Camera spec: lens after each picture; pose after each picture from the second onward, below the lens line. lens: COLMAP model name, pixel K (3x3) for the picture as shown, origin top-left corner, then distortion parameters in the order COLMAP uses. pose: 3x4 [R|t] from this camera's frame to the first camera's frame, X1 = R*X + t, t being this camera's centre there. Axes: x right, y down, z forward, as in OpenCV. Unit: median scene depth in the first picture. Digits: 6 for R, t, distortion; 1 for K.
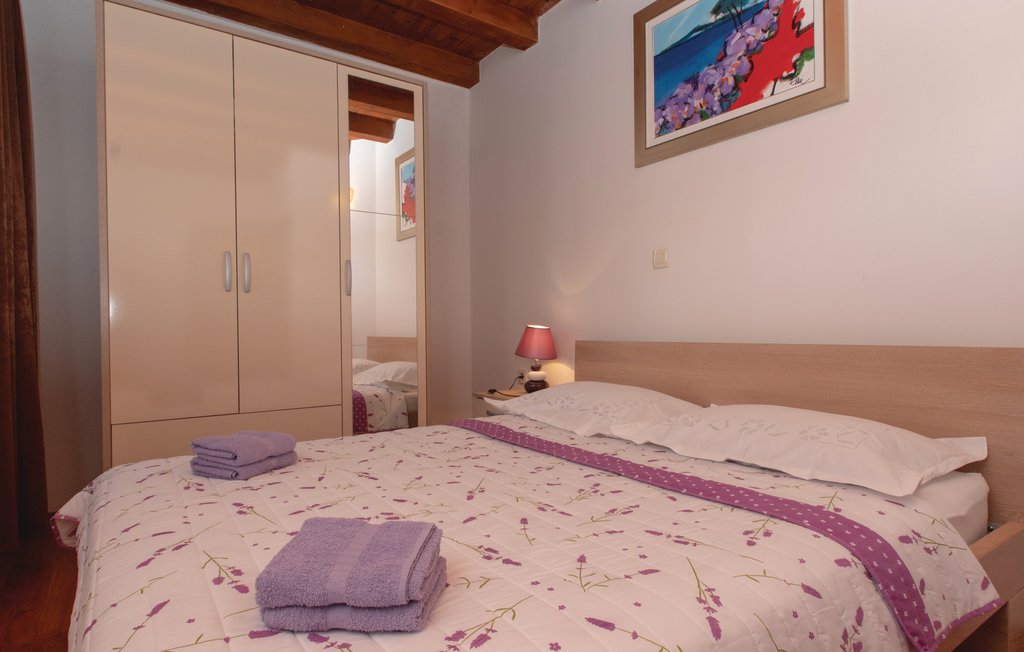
lens RADIAL K [[548.5, 0, 512.0], [0, 548.5, 326.0], [0, 0, 1]] dist [0.001675, 0.000399]
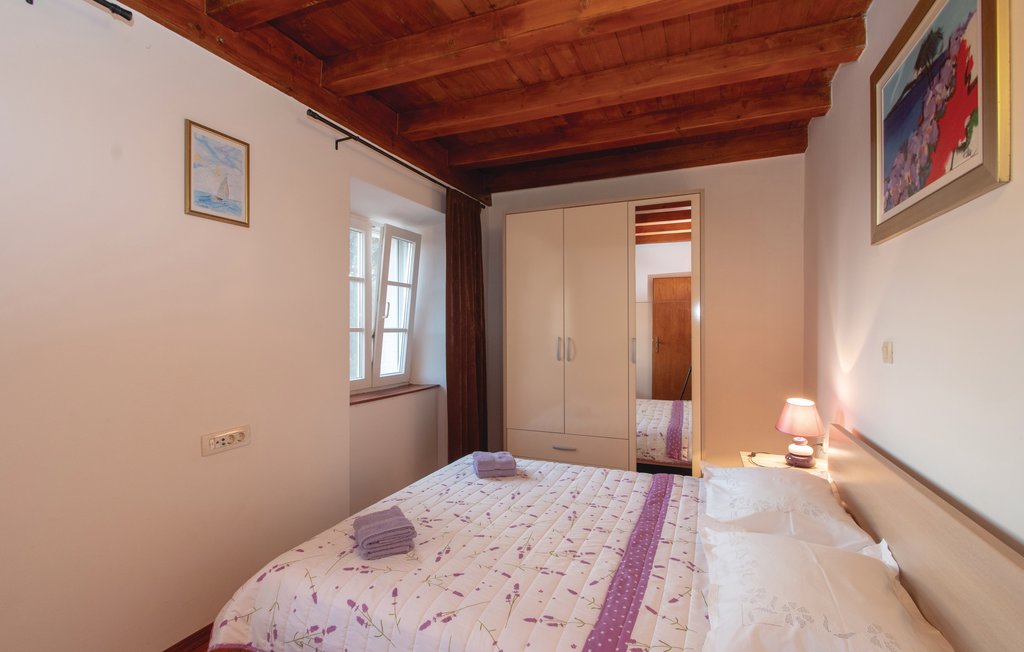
lens RADIAL K [[463.8, 0, 512.0], [0, 463.8, 326.0], [0, 0, 1]] dist [0.001912, 0.000259]
pose [[0.533061, 0.008208, -0.846037, 0.676258], [-0.006241, 0.999964, 0.005770, -0.193851], [0.846054, 0.002204, 0.533093, 0.122355]]
